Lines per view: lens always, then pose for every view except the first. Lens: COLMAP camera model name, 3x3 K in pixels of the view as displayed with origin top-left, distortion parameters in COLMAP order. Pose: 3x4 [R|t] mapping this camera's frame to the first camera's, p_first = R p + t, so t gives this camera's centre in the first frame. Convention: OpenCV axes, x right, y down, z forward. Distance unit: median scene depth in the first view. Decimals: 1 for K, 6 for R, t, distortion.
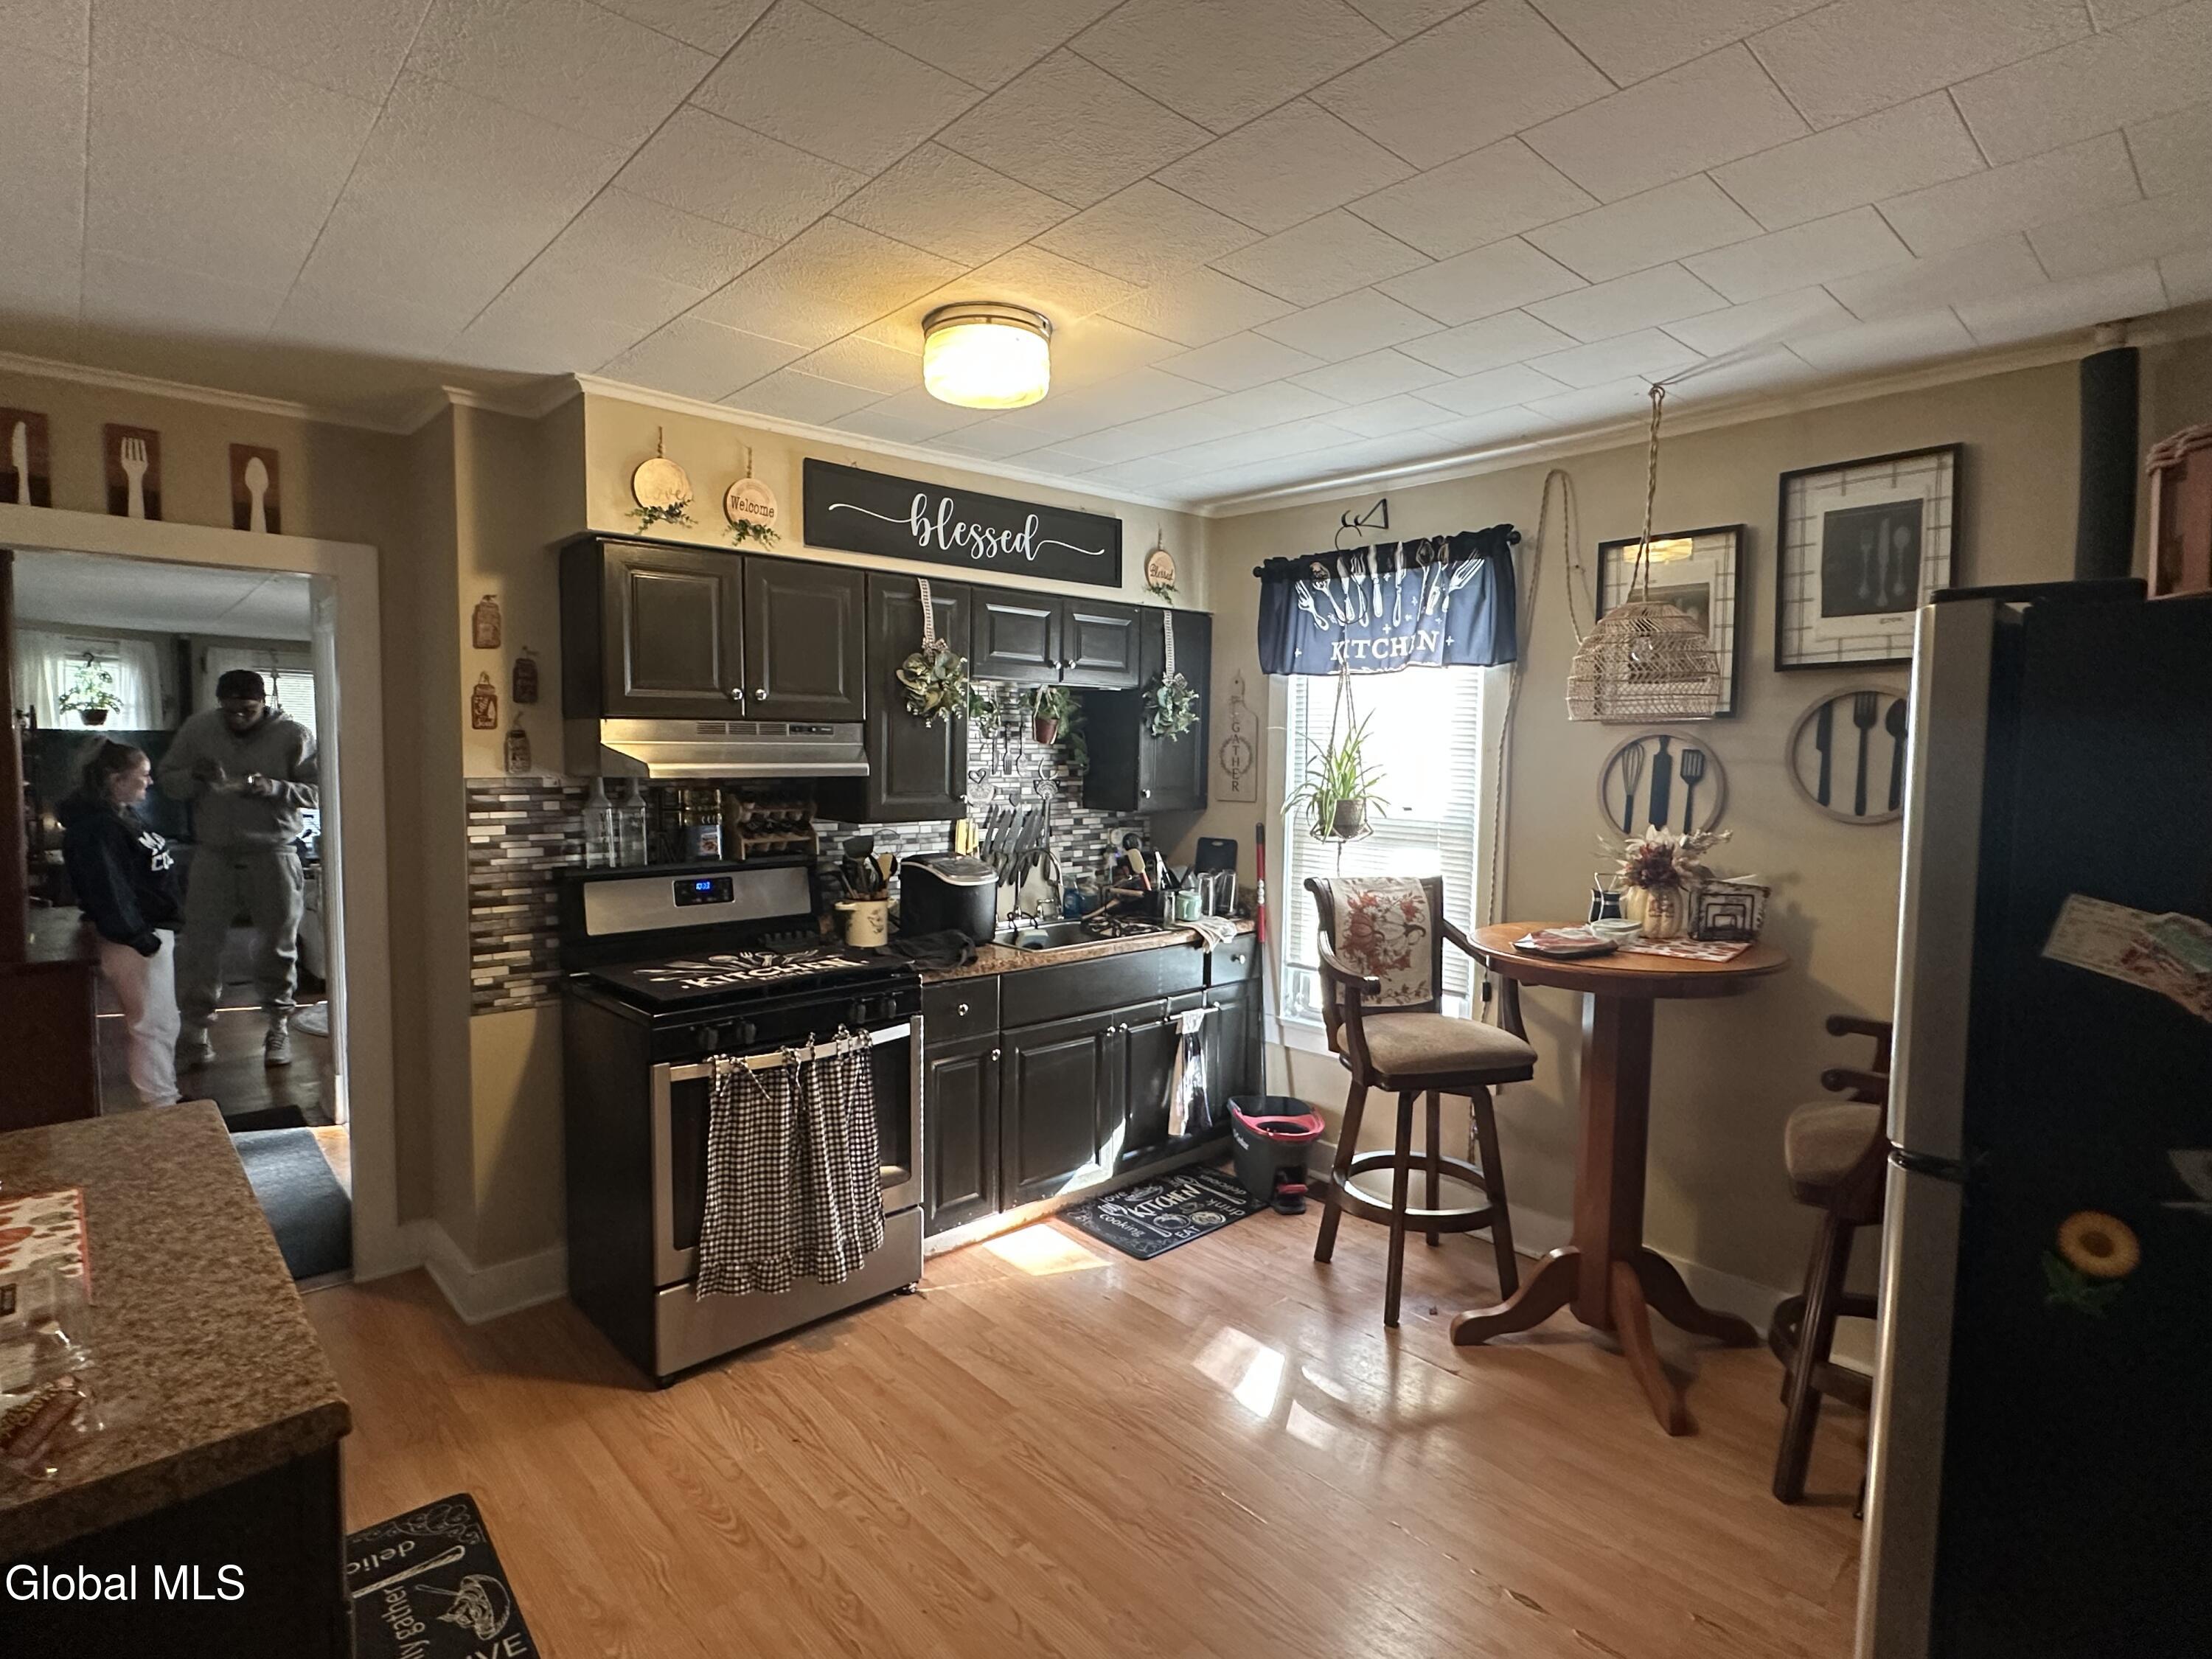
lens RADIAL K [[1132.4, 0, 1086.5], [0, 1132.4, 817.1], [0, 0, 1]] dist [0.006194, 0.008964]
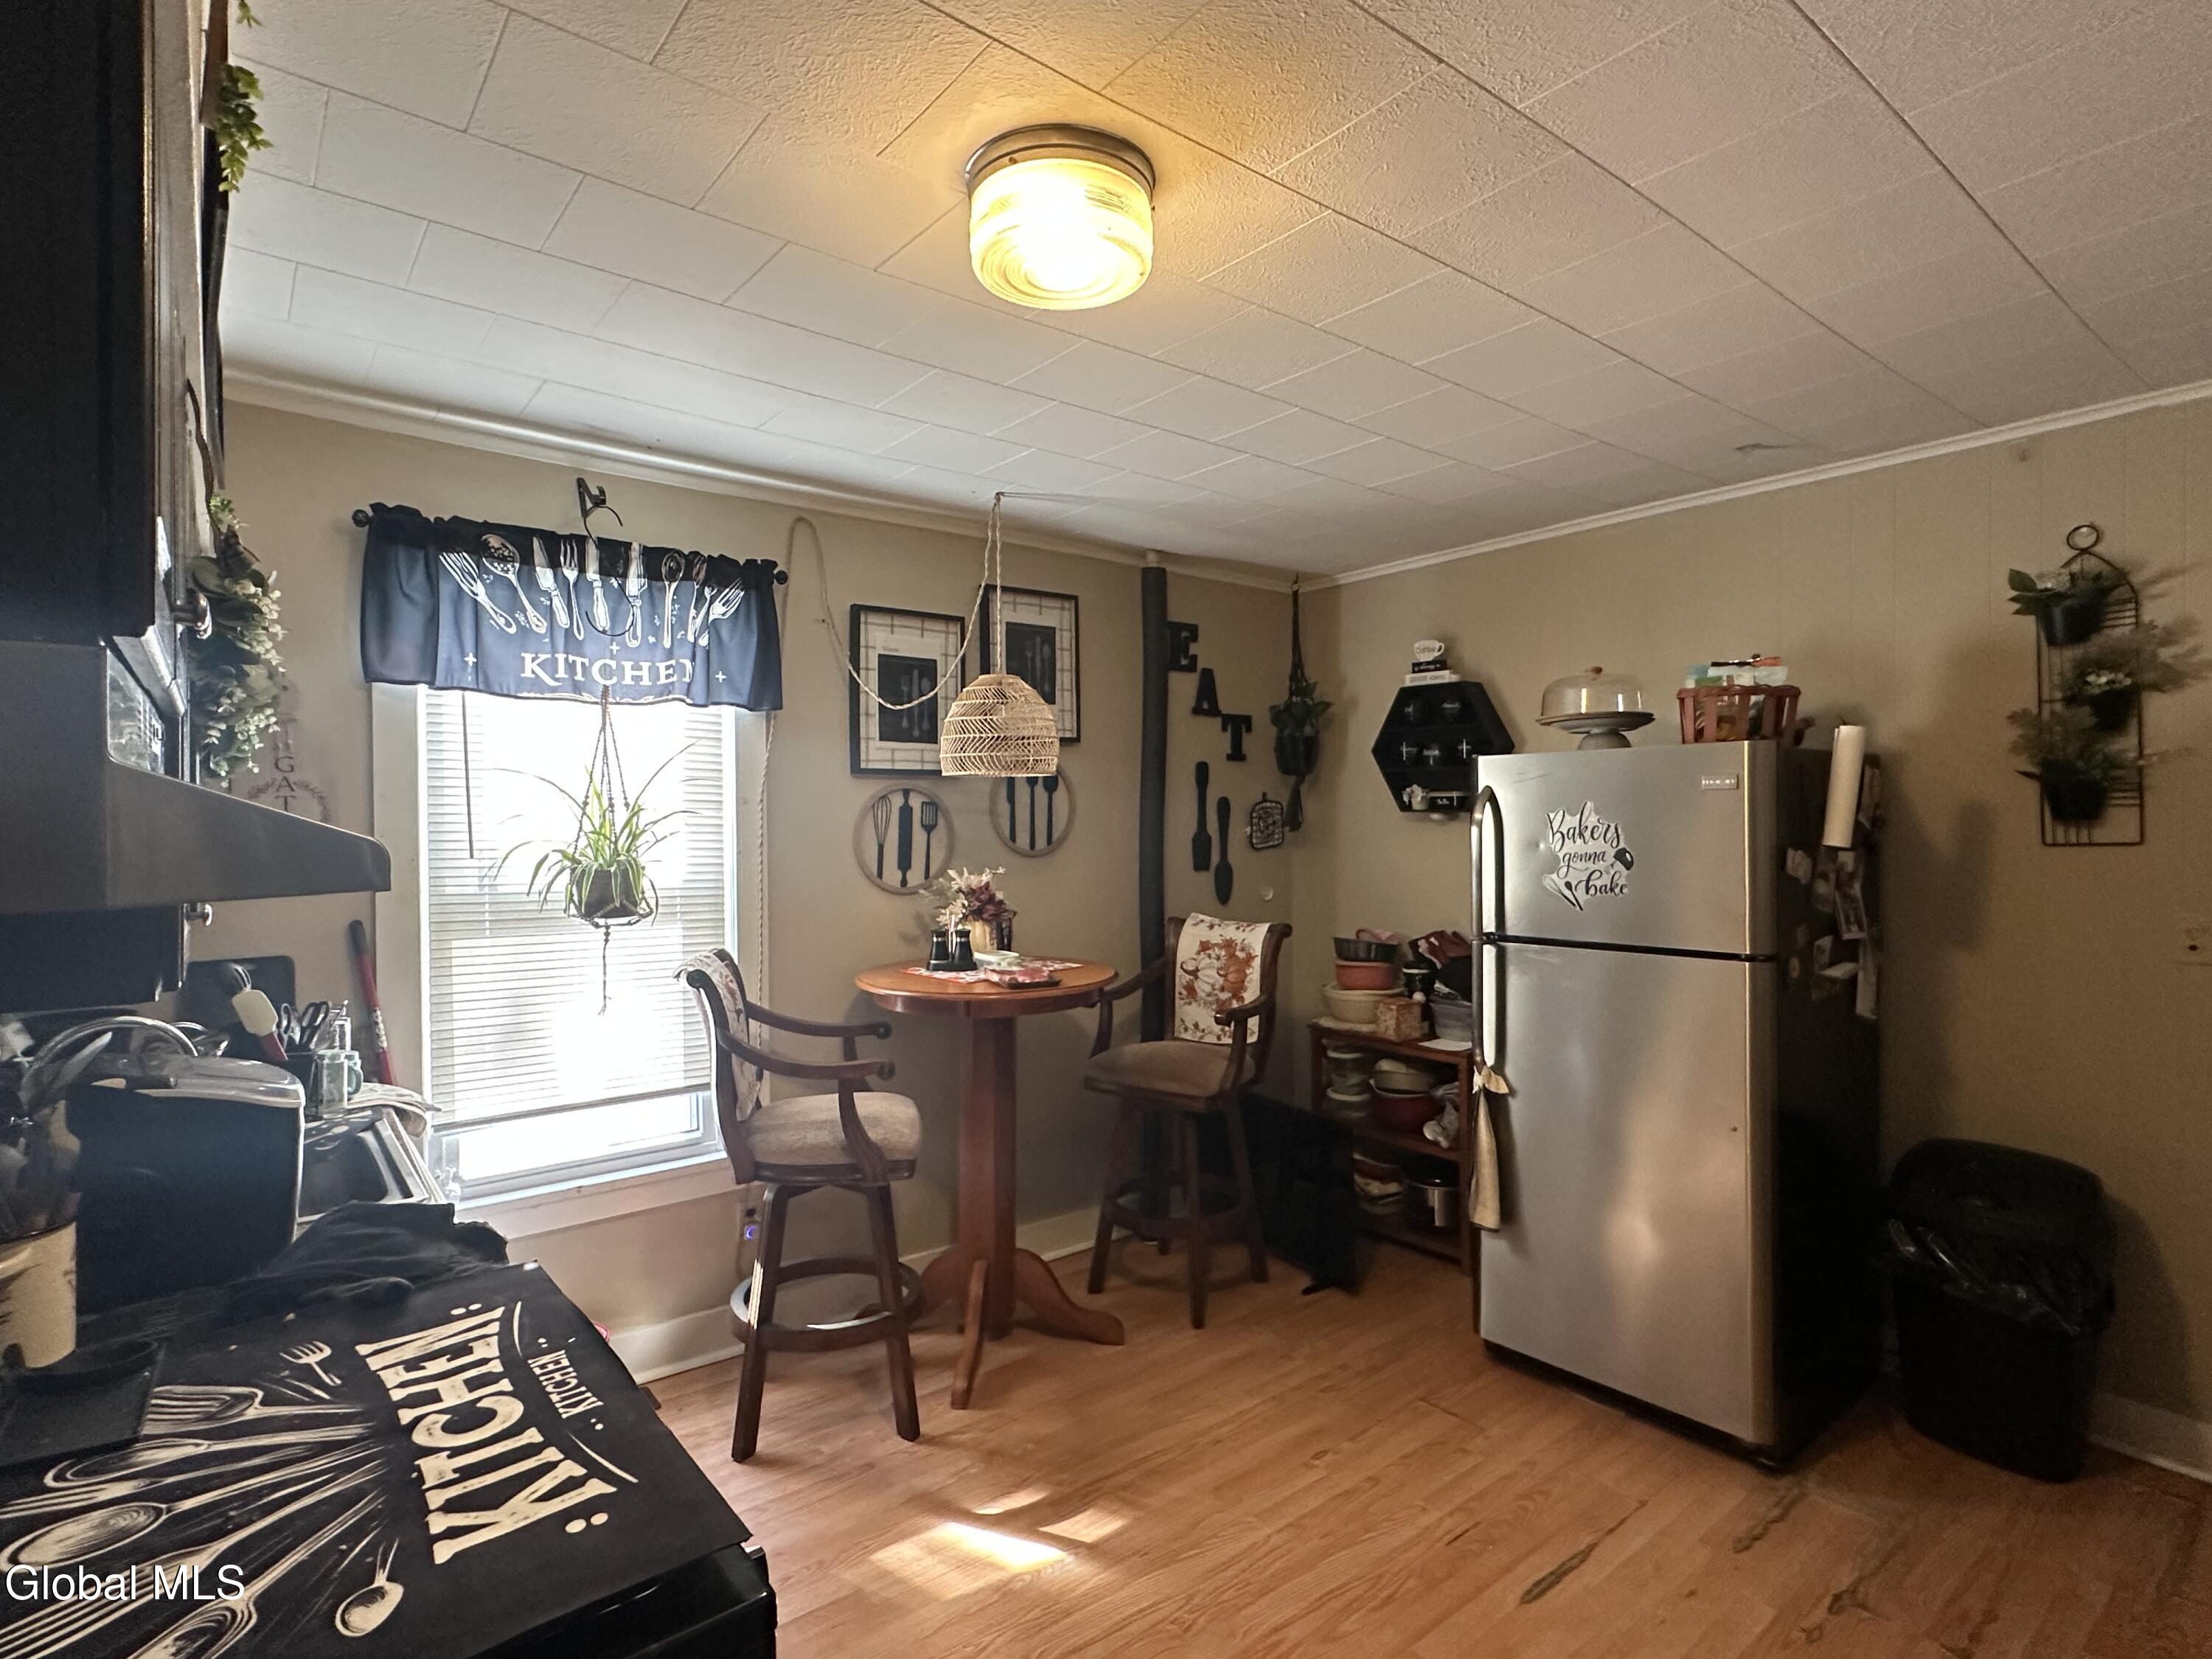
lens RADIAL K [[1132.4, 0, 1111.3], [0, 1132.4, 830.6], [0, 0, 1]] dist [0.006194, 0.008964]
pose [[0.064959, -0.024099, 0.997597, -0.642393], [0.062350, 0.997853, 0.020046, -0.044545], [-0.995938, 0.060898, 0.066322, 0.790950]]
